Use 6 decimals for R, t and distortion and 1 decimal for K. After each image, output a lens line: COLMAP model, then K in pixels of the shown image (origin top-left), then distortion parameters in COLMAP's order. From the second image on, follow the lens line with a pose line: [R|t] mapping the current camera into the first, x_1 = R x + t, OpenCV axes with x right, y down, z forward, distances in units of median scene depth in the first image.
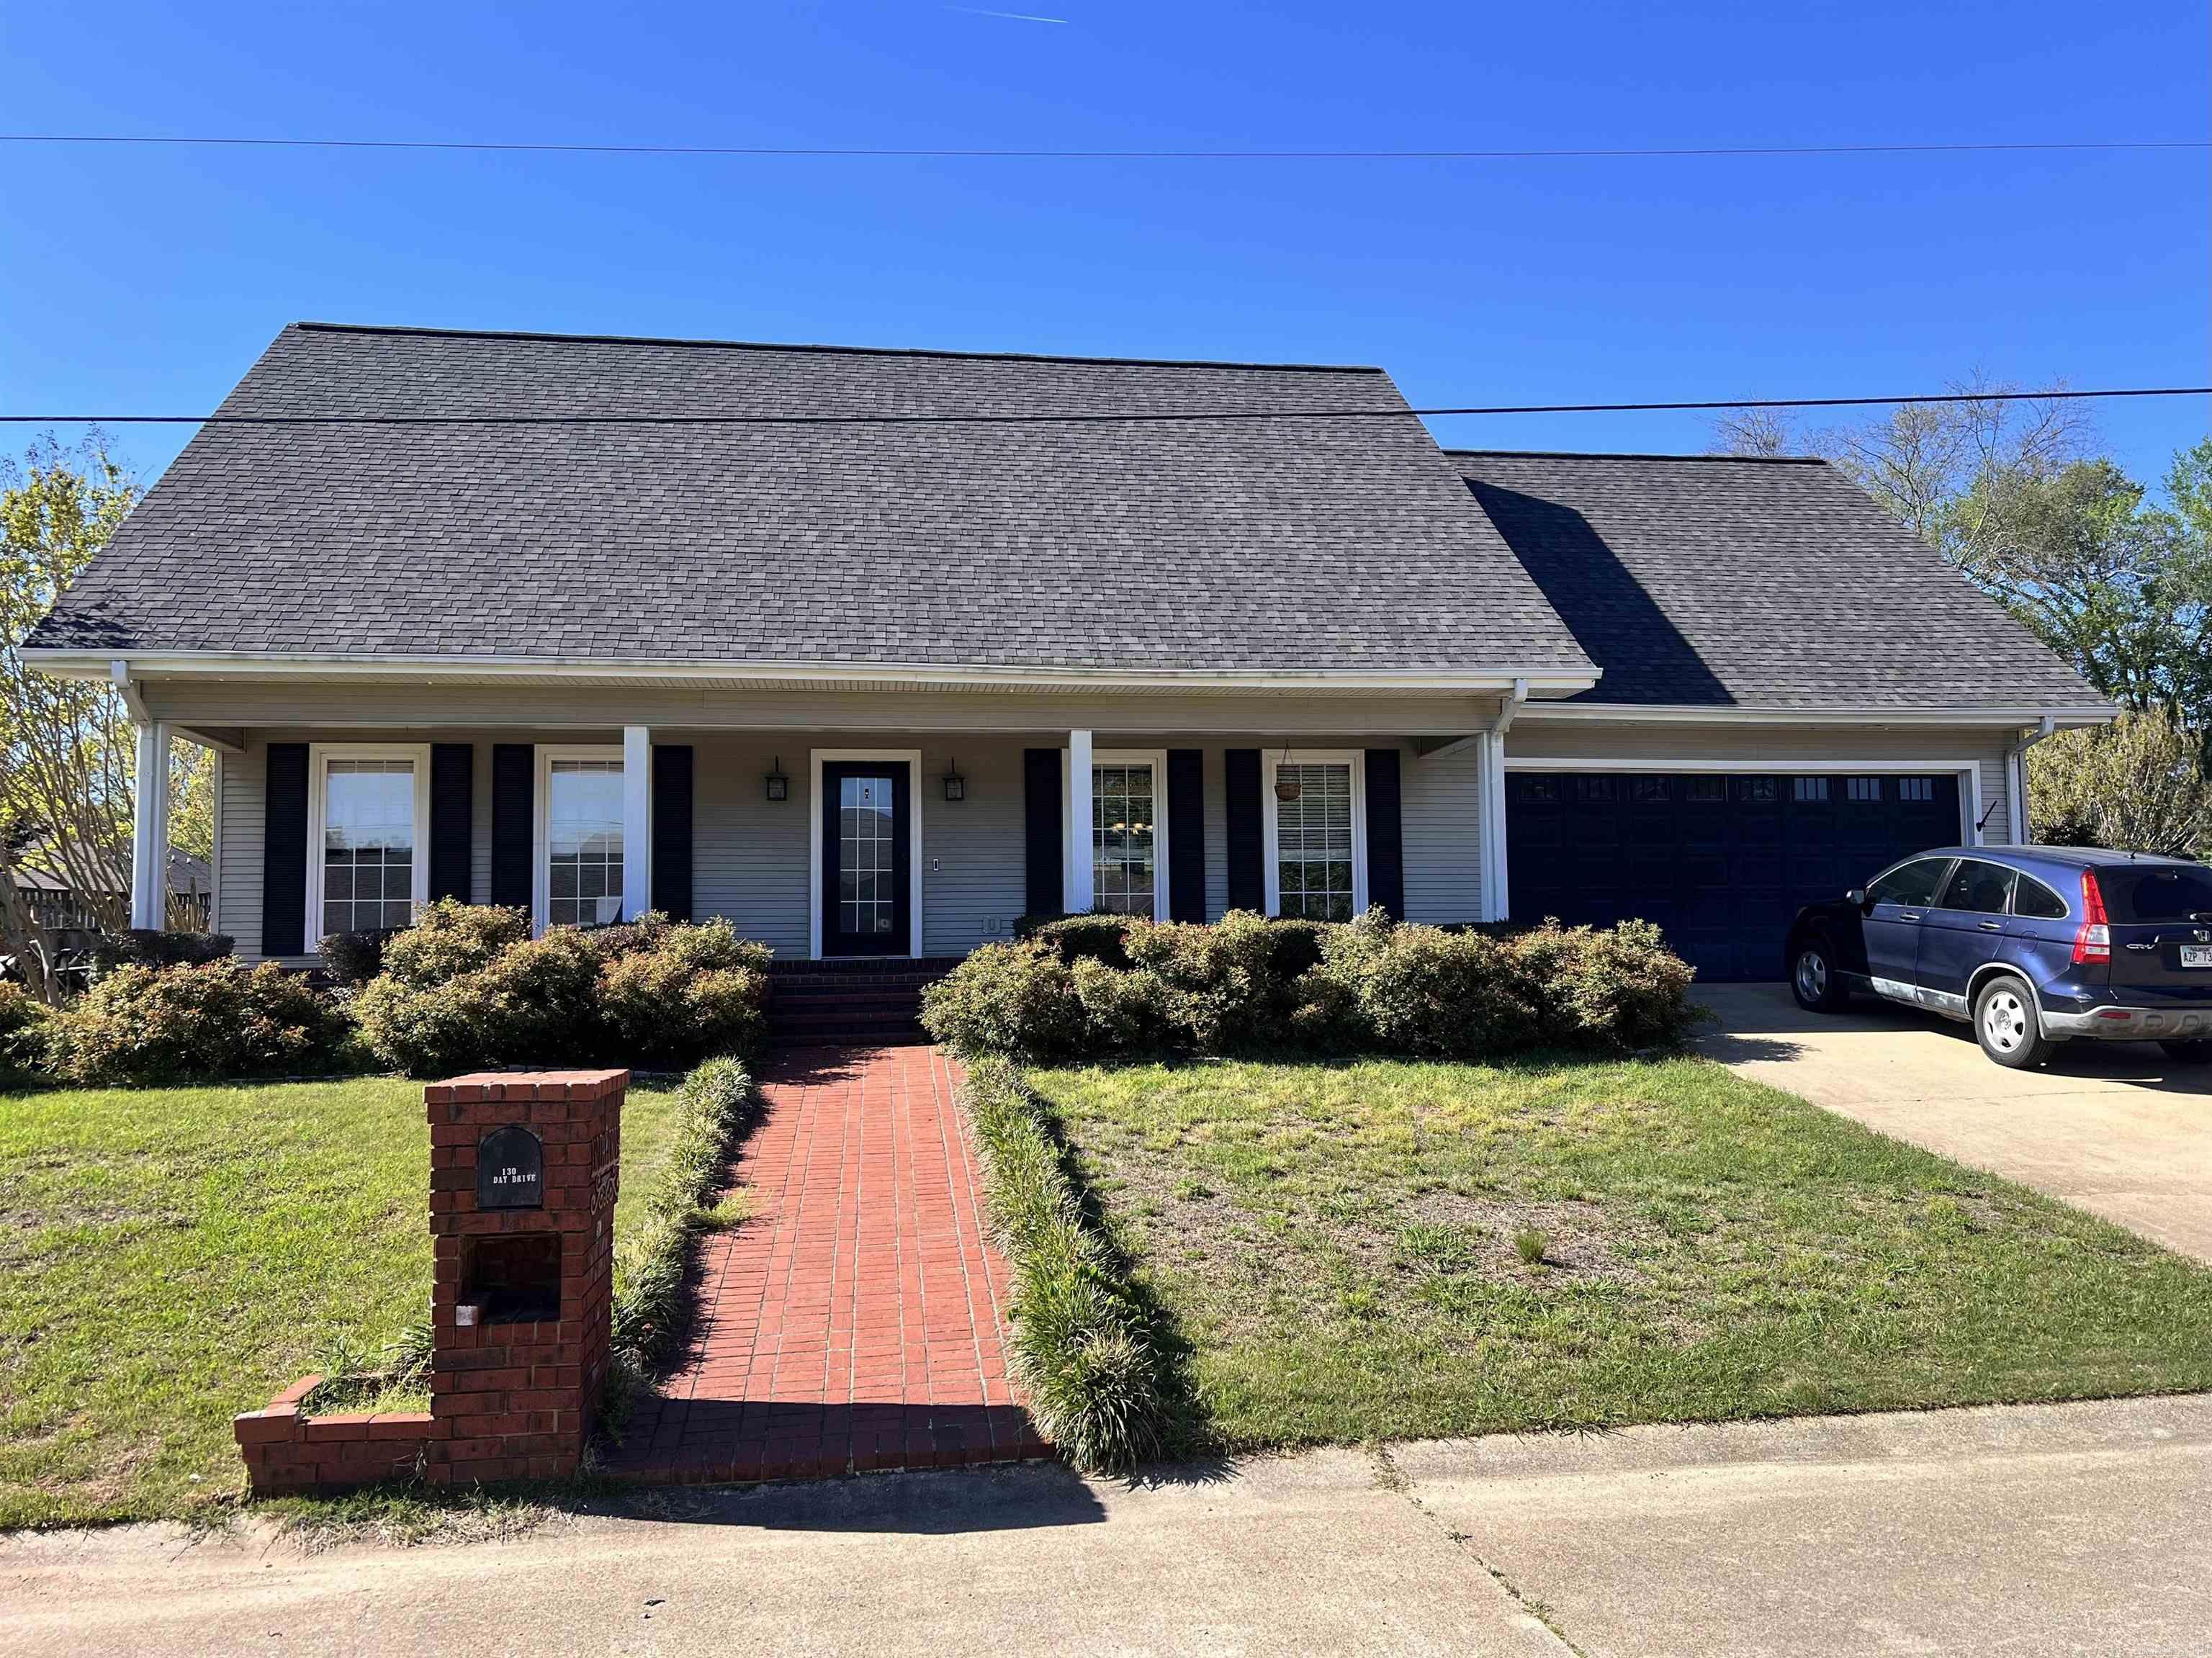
lens RADIAL K [[1683.2, 0, 1103.0], [0, 1683.2, 788.7], [0, 0, 1]] dist [0.074823, -0.133647]
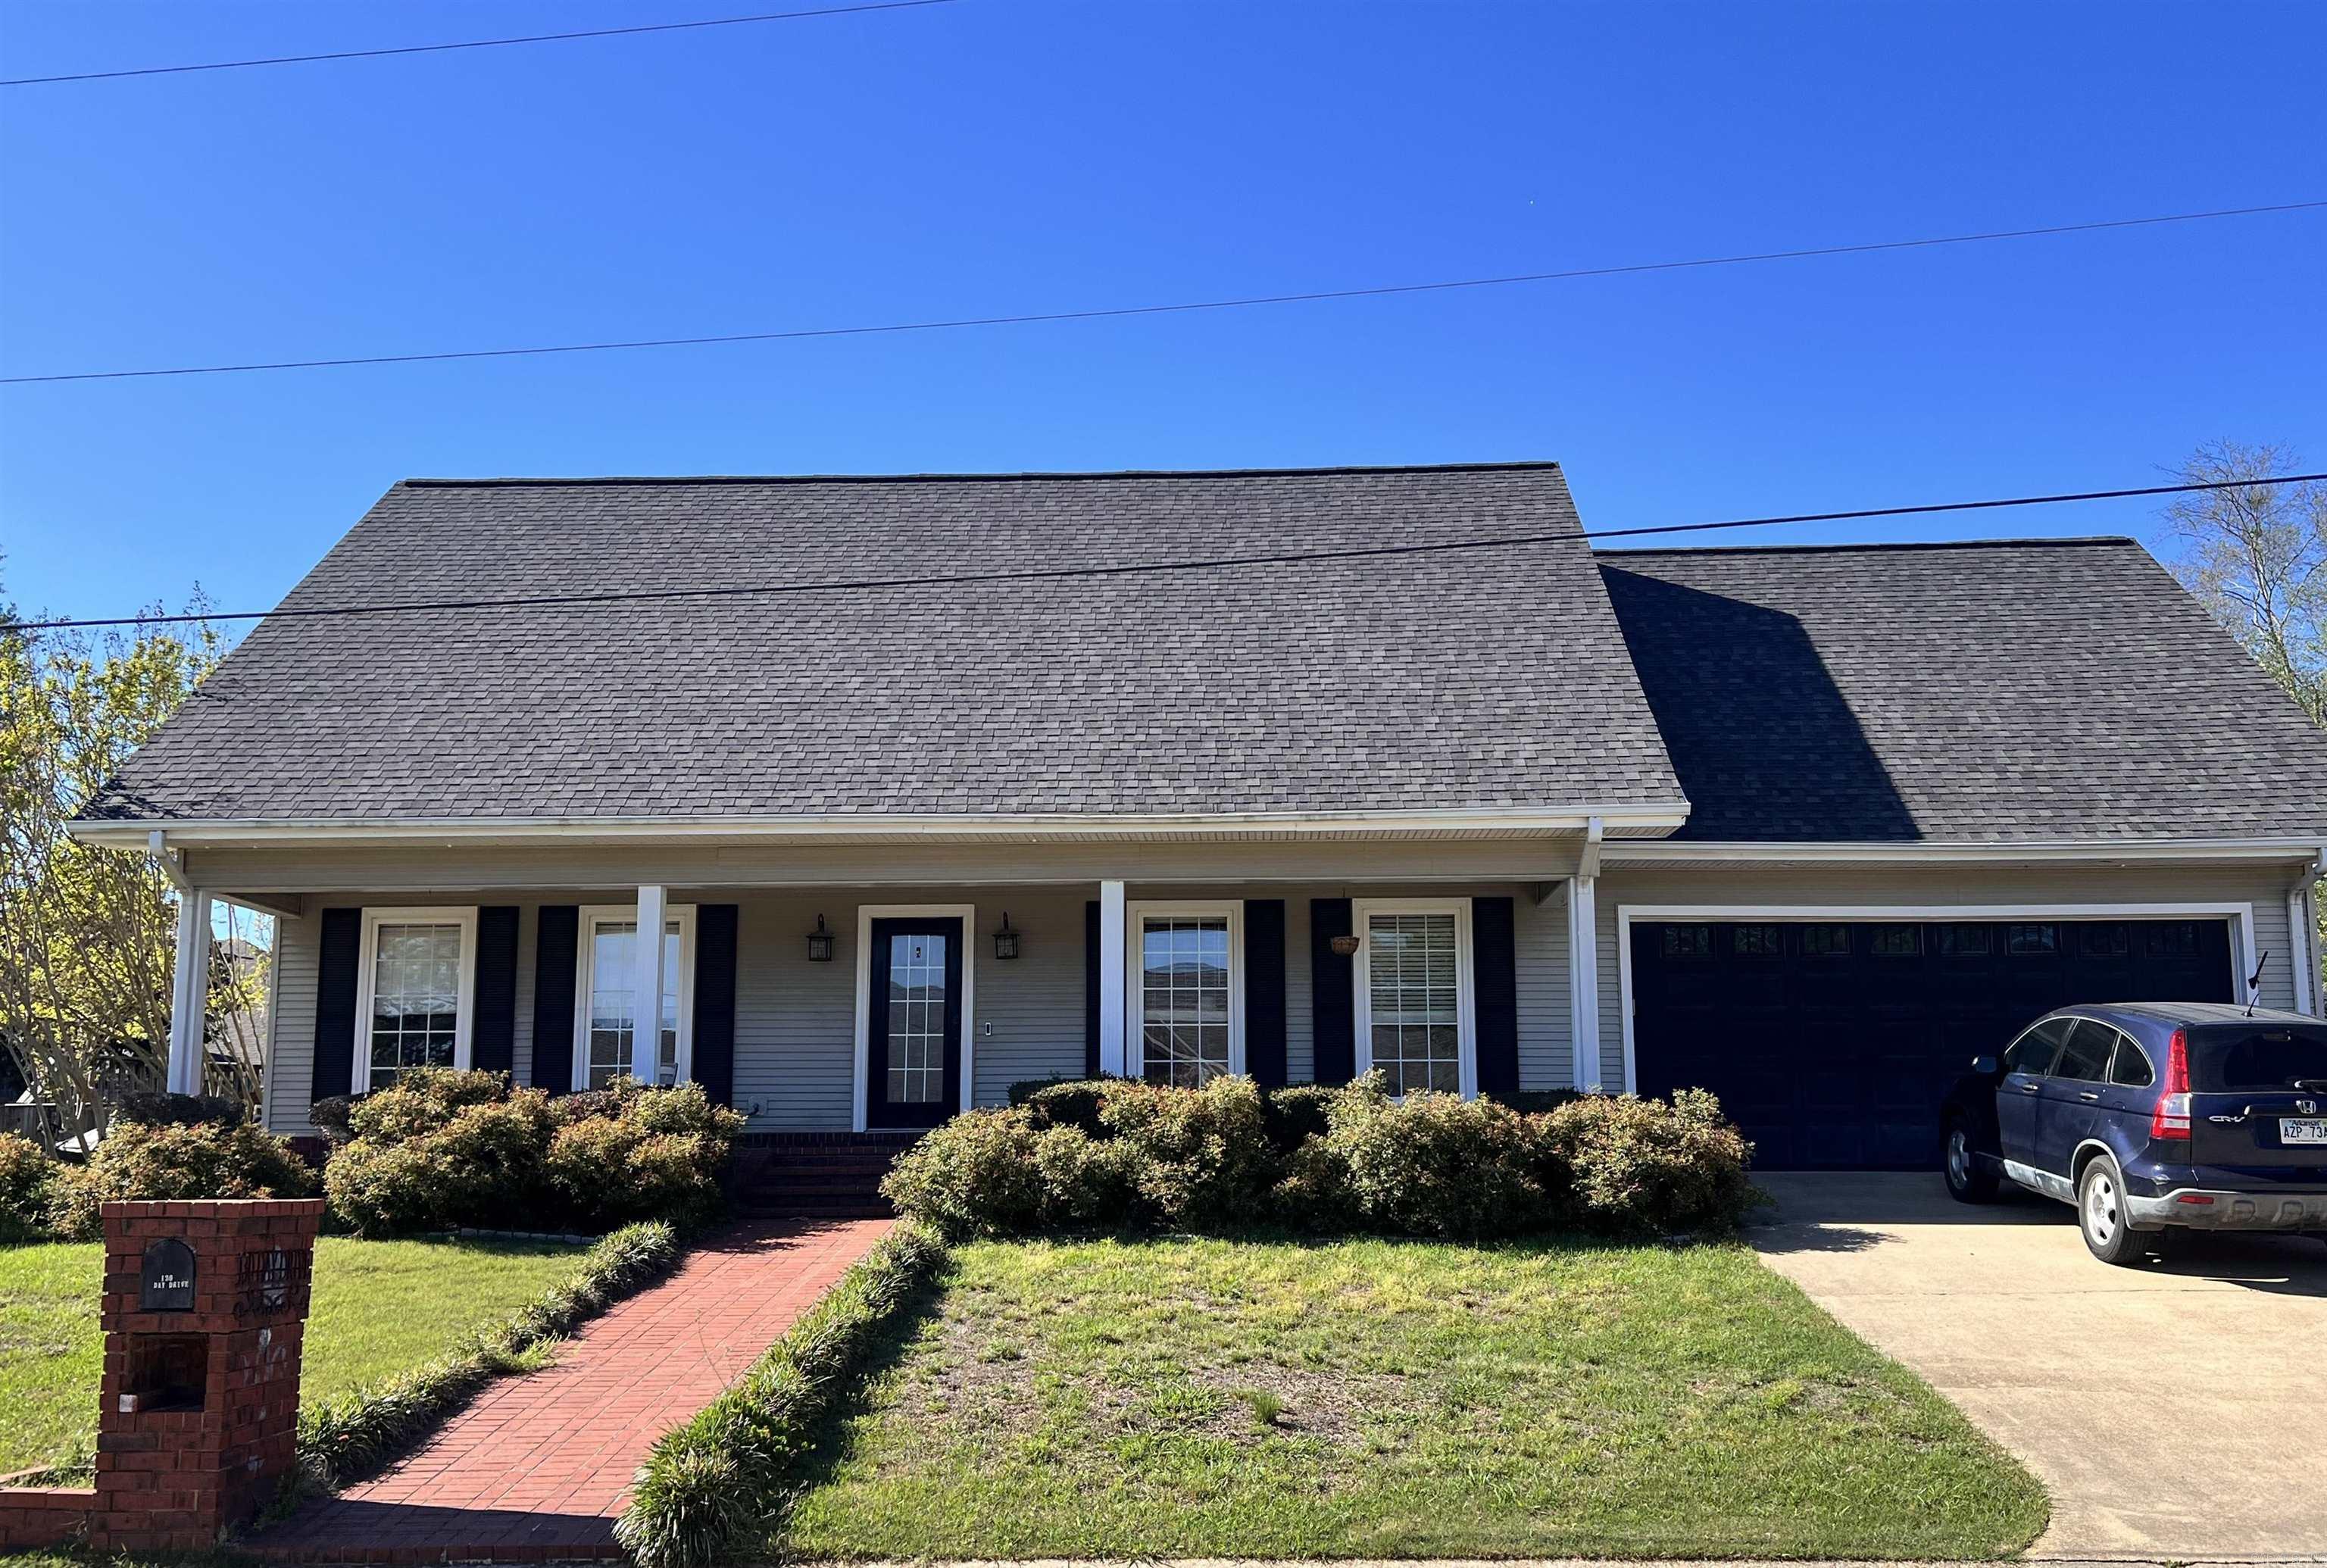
lens RADIAL K [[2062.0, 0, 1163.5], [0, 2062.0, 784.0], [0, 0, 1]] dist [0.144985, -0.331464]
pose [[0.982393, -0.024155, -0.185258, 0.222398], [0.009356, 0.996723, -0.080342, 0.003517], [0.186592, 0.077194, 0.979400, -0.113422]]
